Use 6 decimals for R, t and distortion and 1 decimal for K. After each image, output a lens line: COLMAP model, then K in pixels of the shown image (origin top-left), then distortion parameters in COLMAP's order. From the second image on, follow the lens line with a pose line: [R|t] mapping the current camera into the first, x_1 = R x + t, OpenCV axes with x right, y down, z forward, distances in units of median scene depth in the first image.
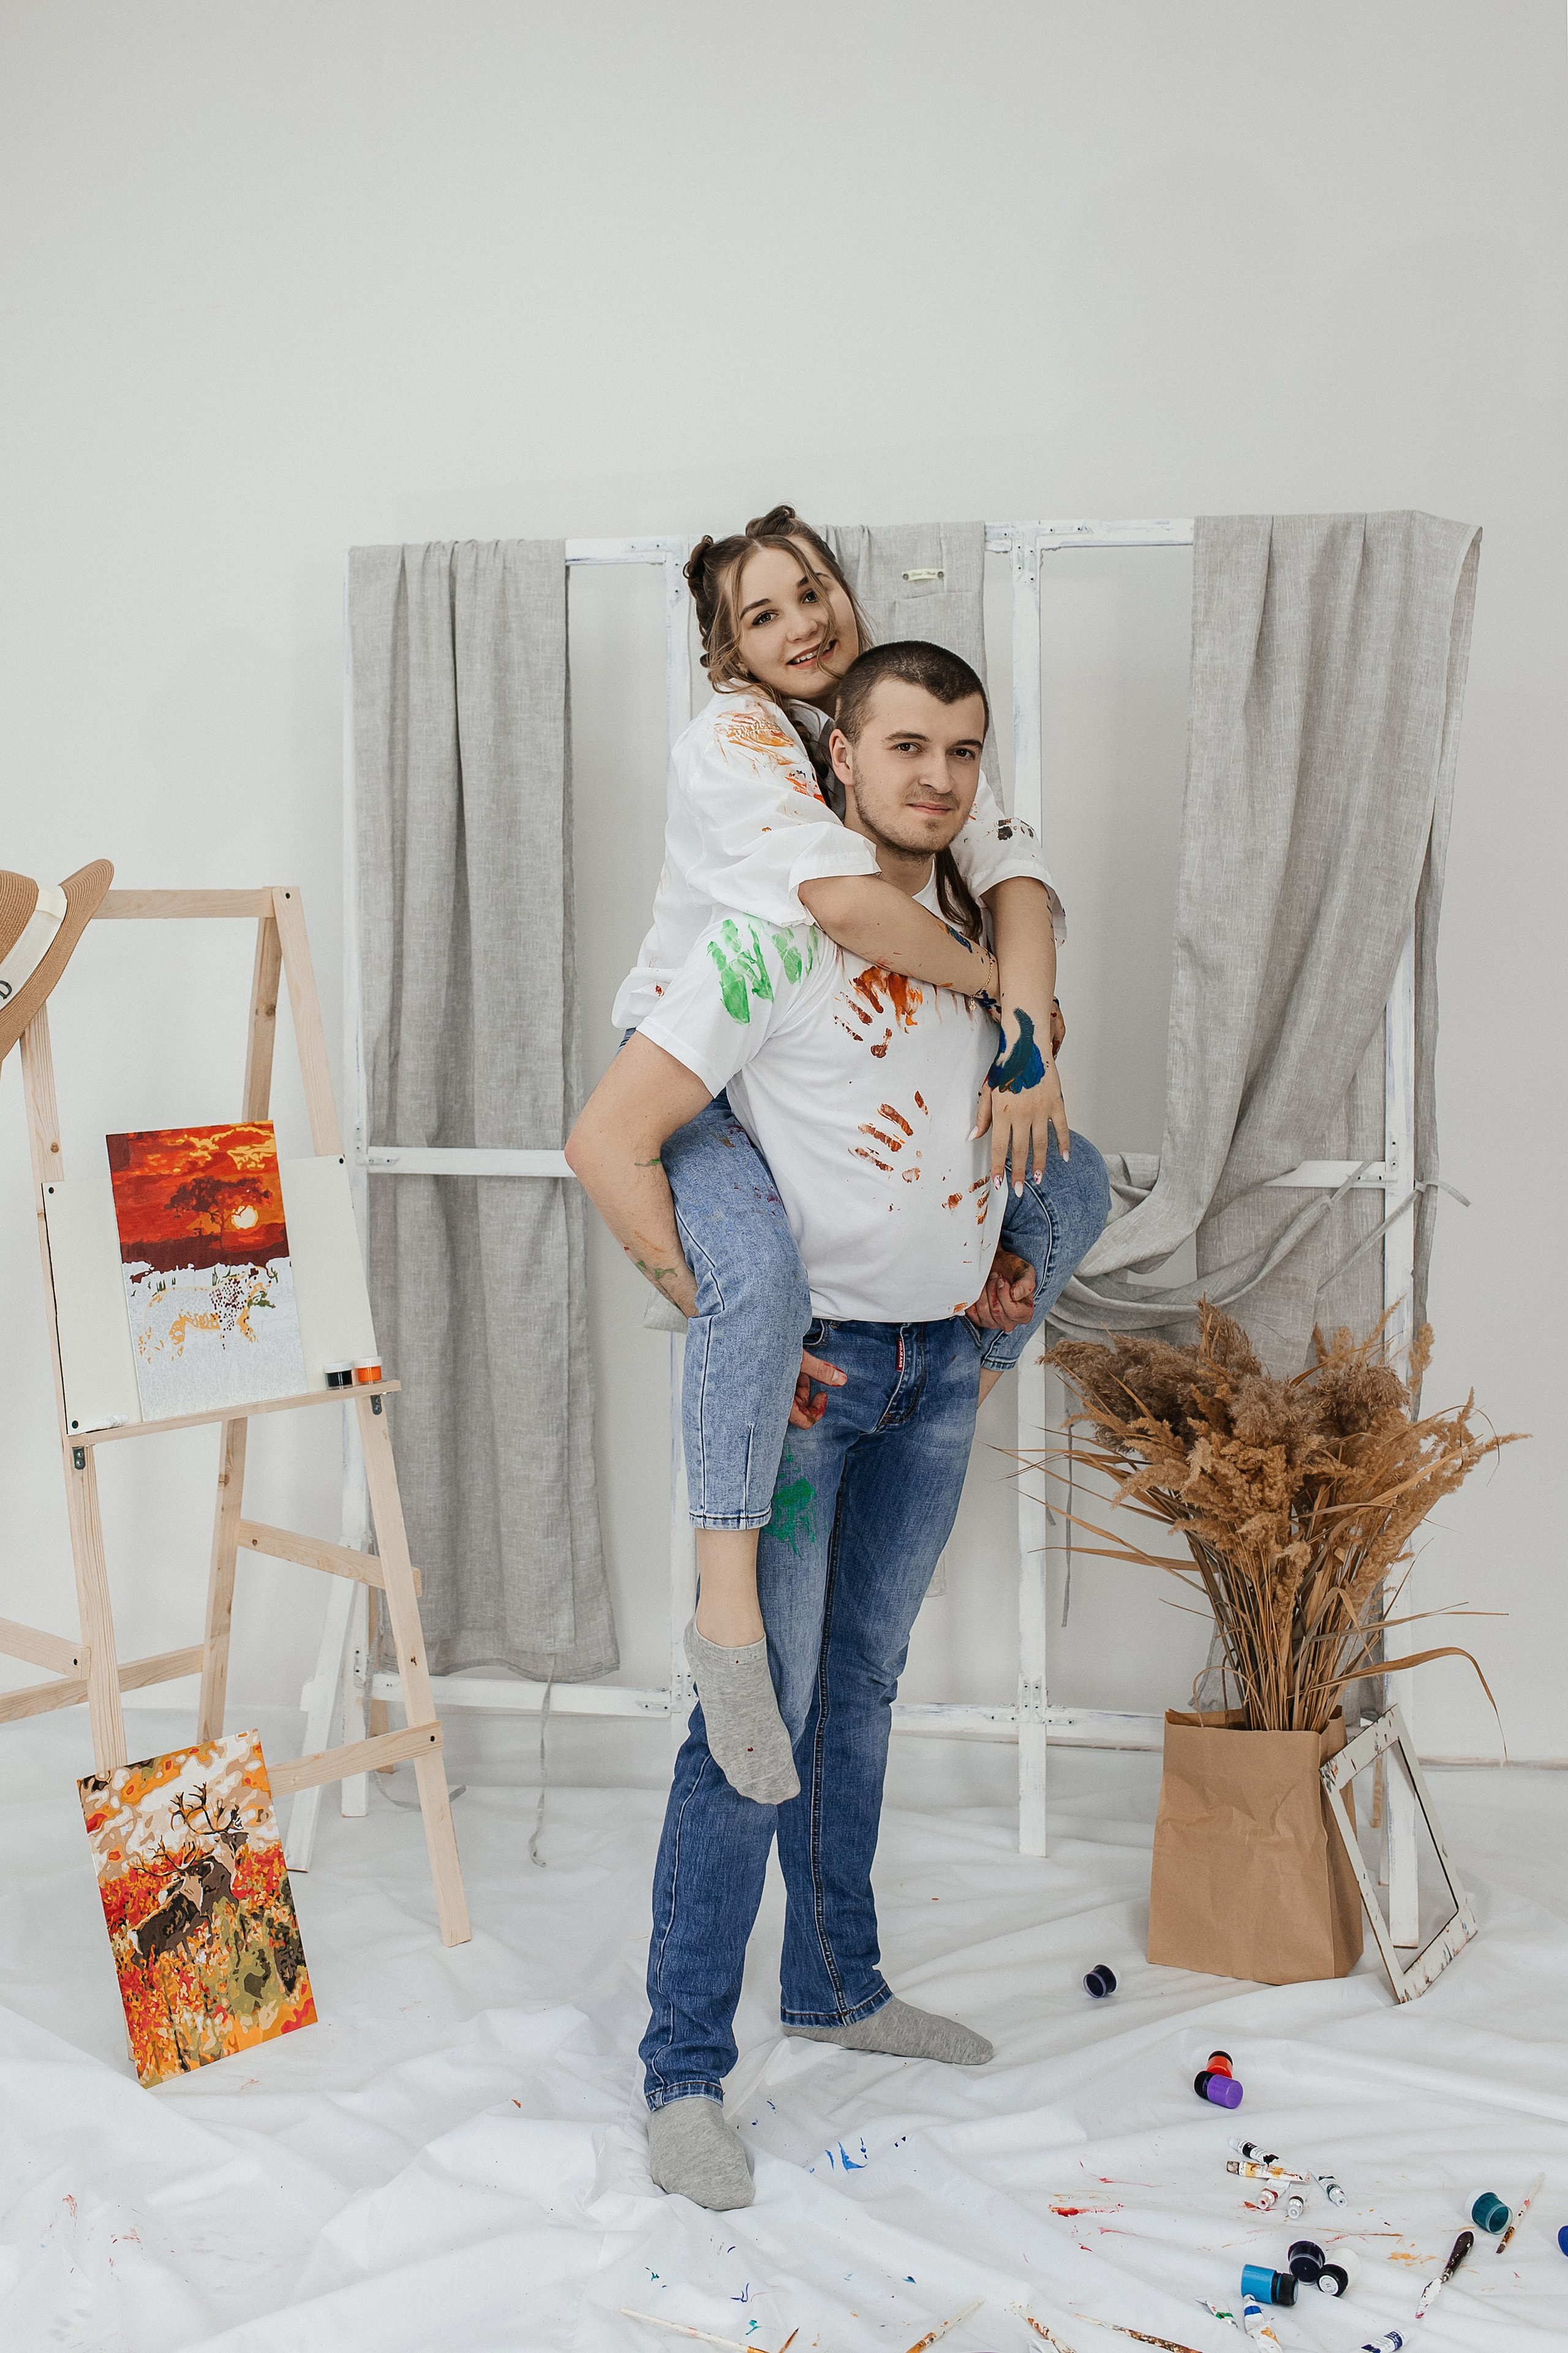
lens RADIAL K [[2757.2, 0, 682.2], [0, 2757.2, 996.6], [0, 0, 1]] dist [-0.001463, 0.000000]
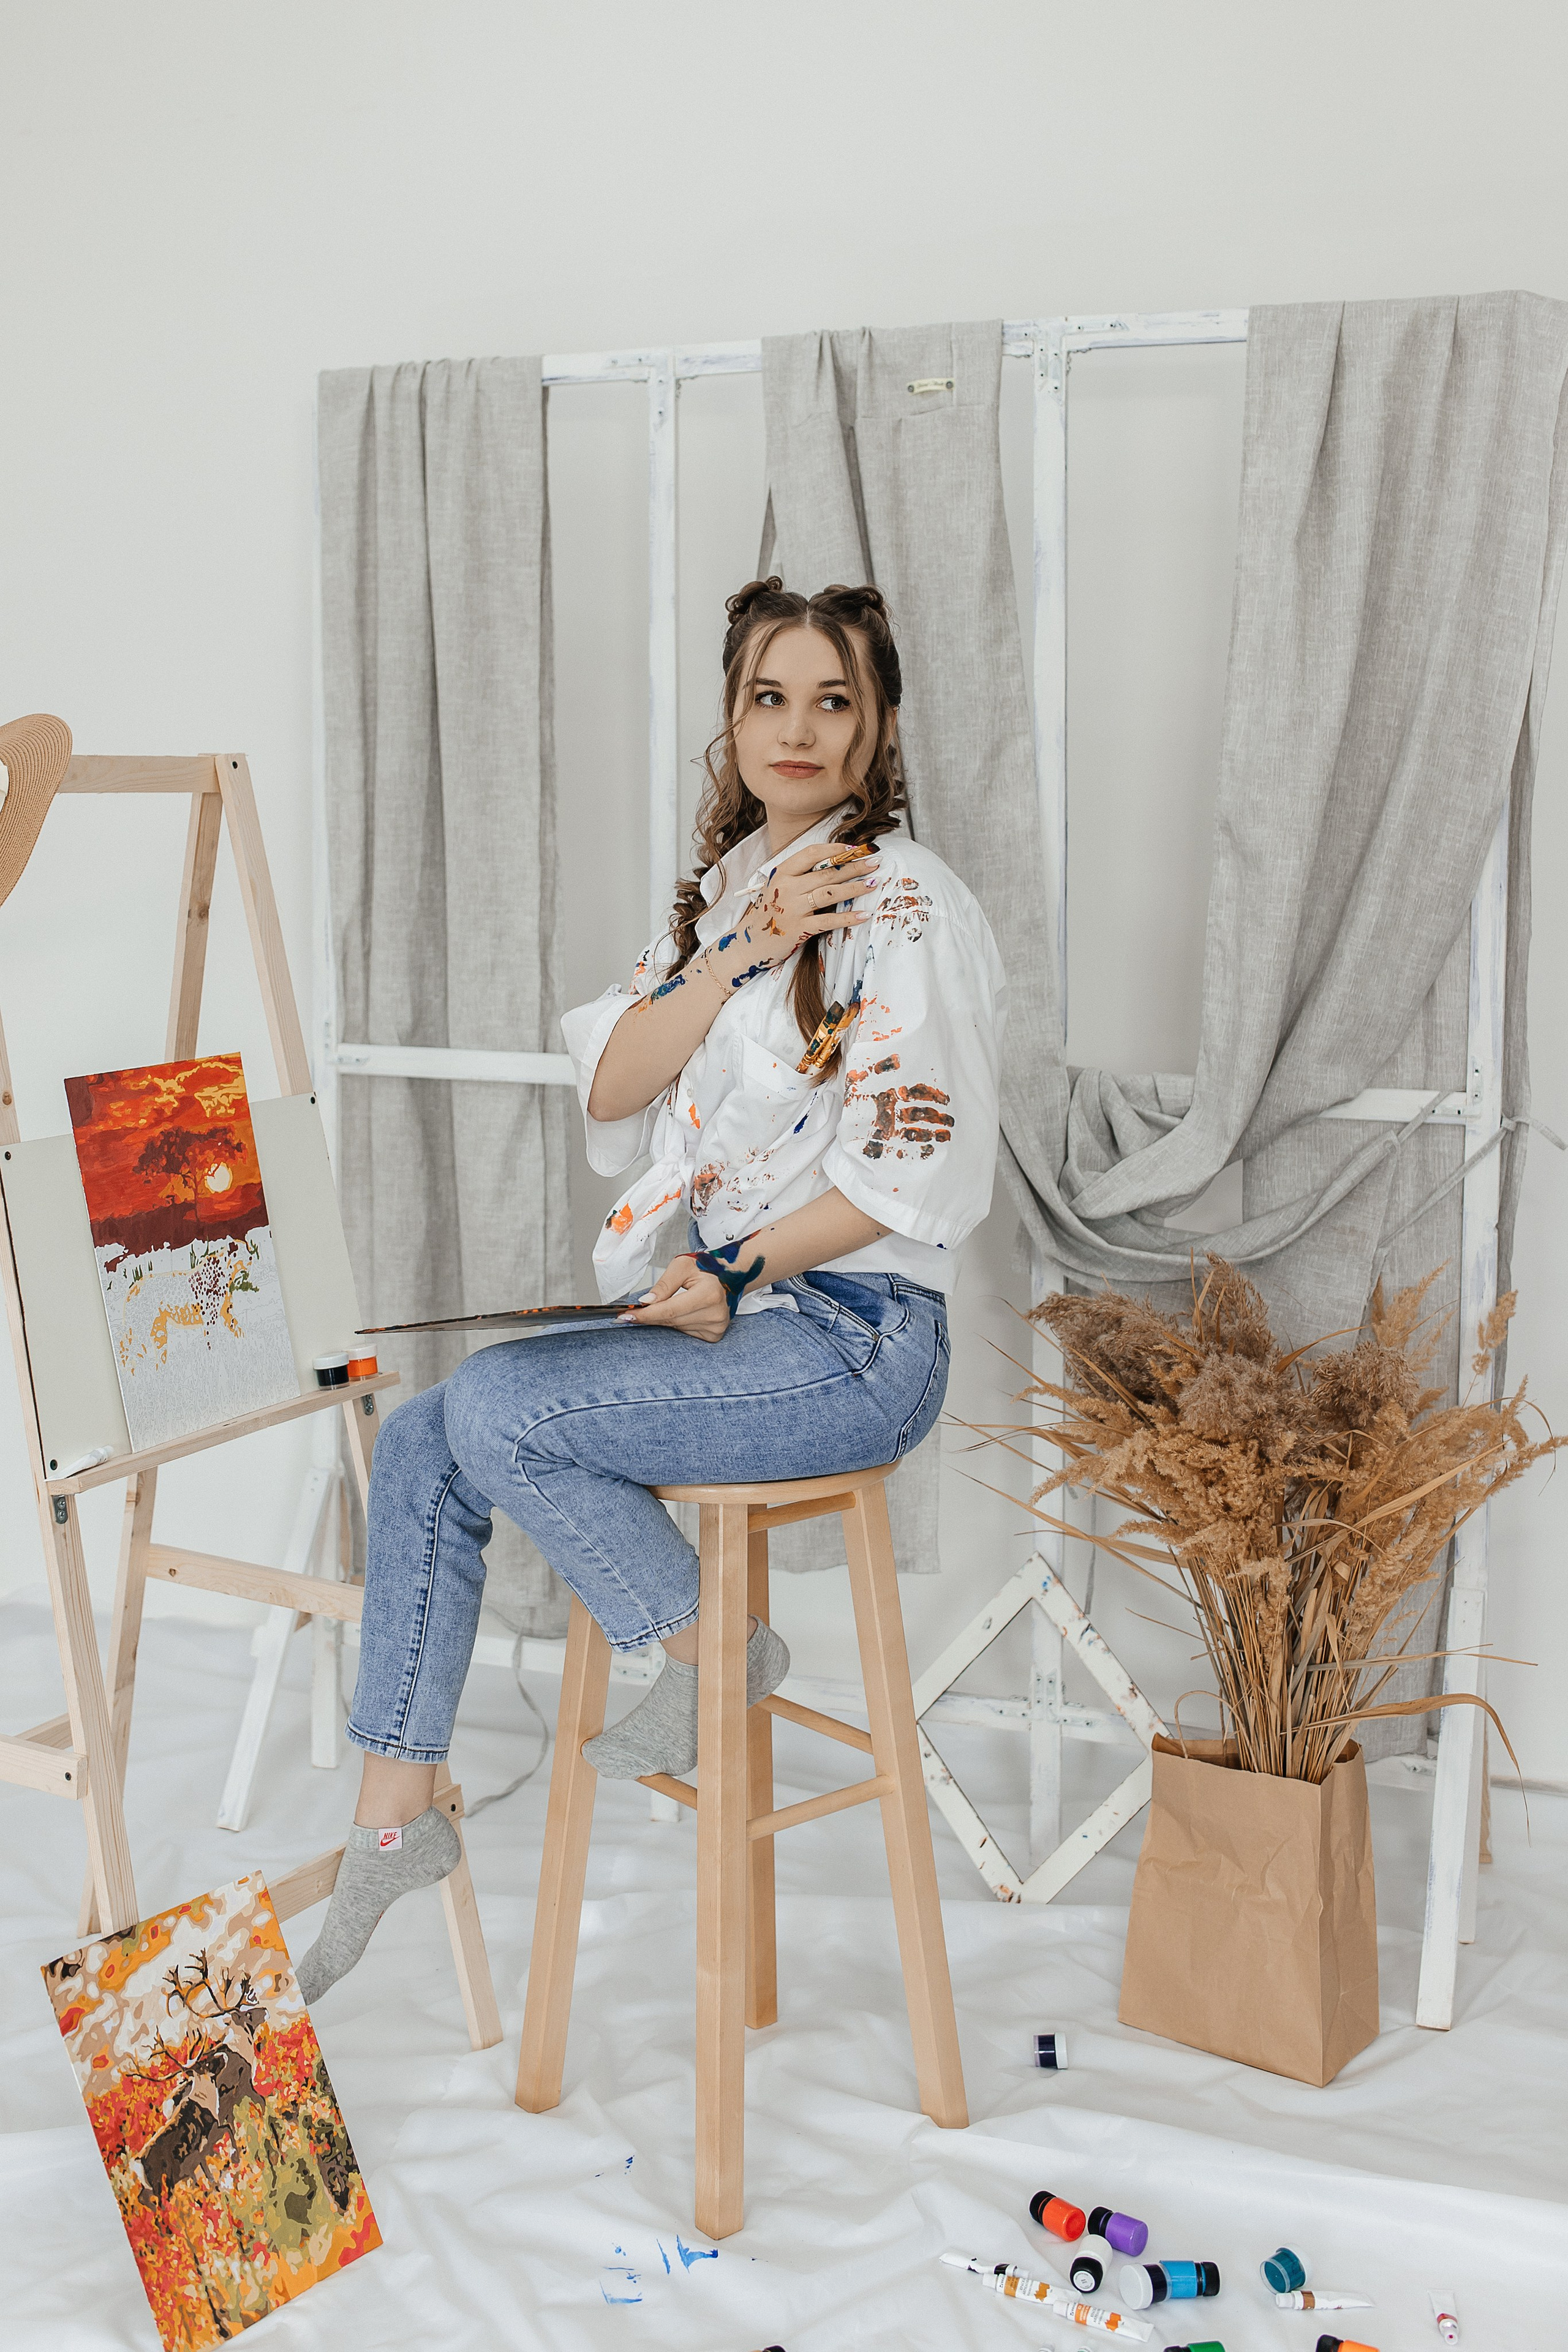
lens RADIAL K [[2611.7, 0, 716.0], [0, 2611.7, 1049.7], [0, 0, 1]] dist [0.001432, 0.000000]
pose [[0.986474, 0.023533, -0.162222, 0.159672], [-0.012819, 0.997686, 0.066775, -0.002602], [0.163418, -0.063793, 0.984492, 0.190936]]
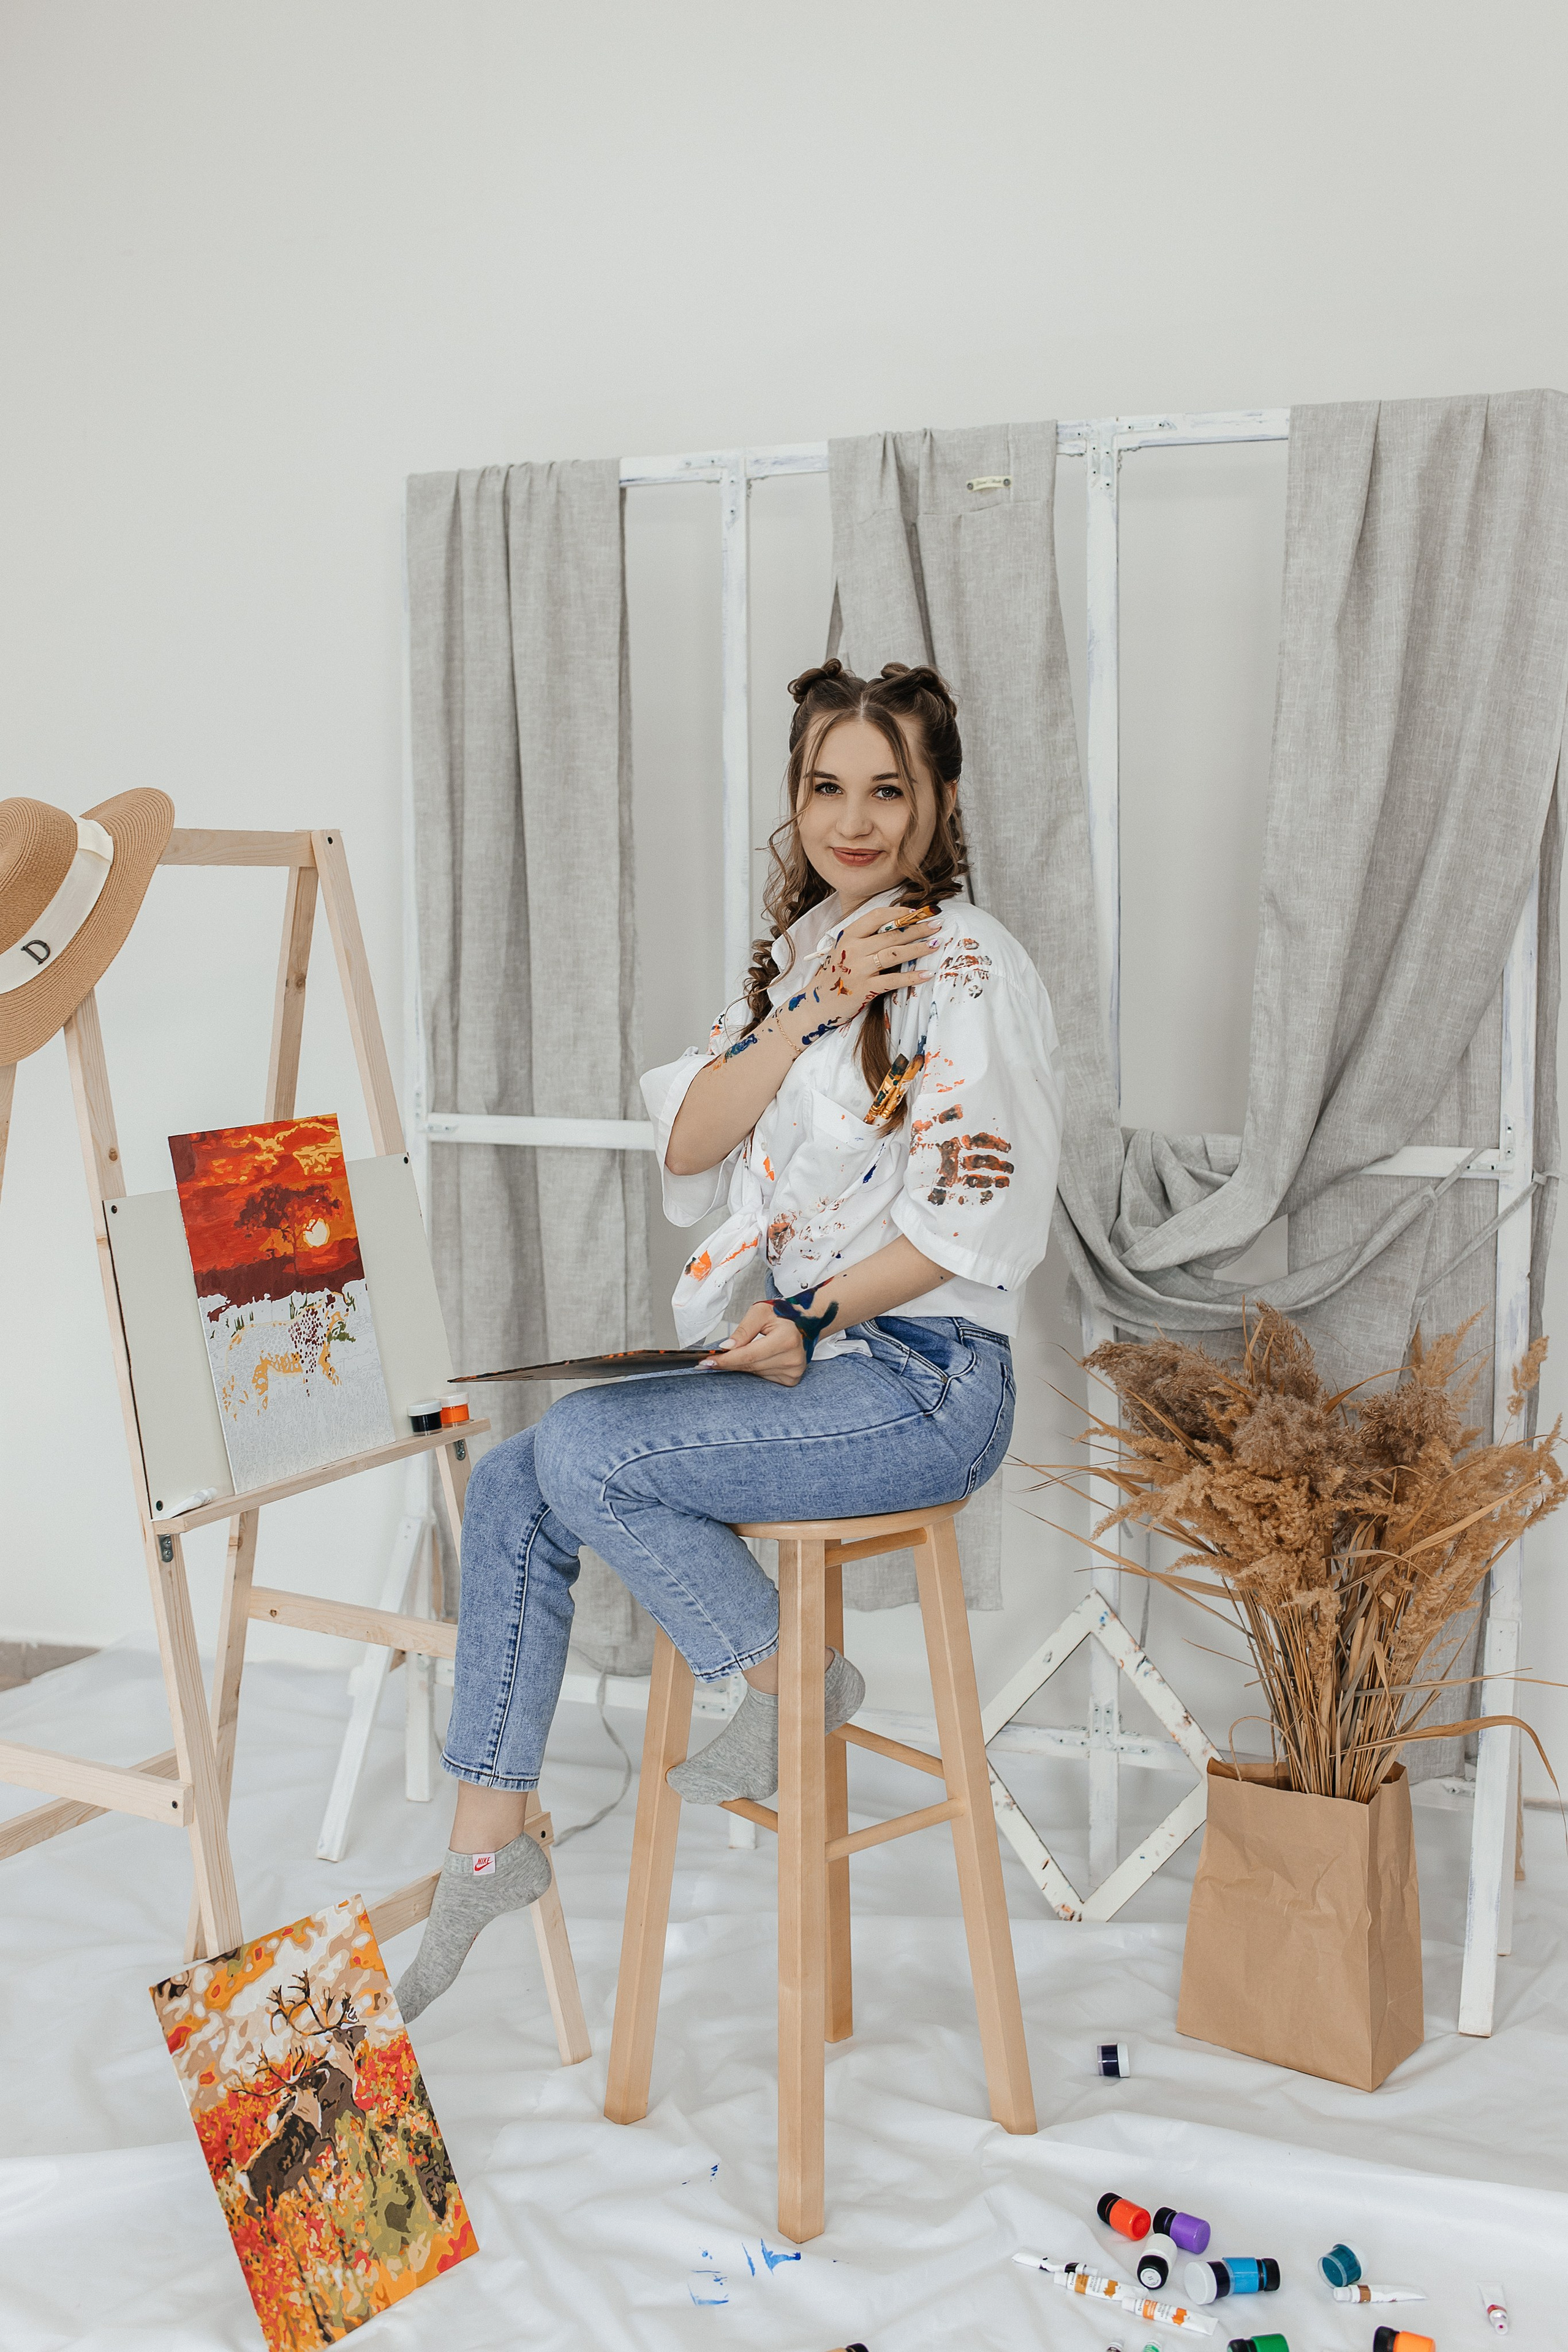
lens RADIAL K [[2426.6, 0, 810.1], [0, 2426.6, 1134.8], [0, 0, 1]] dist [0.001978, 0.000000]
pose [[0.988857, 0.017944, -0.147783, 0.152447], [-0.008677, 0.997968, 0.063118, 0.008462], [0.148615, -0.061132, 0.987004, 0.206506]]
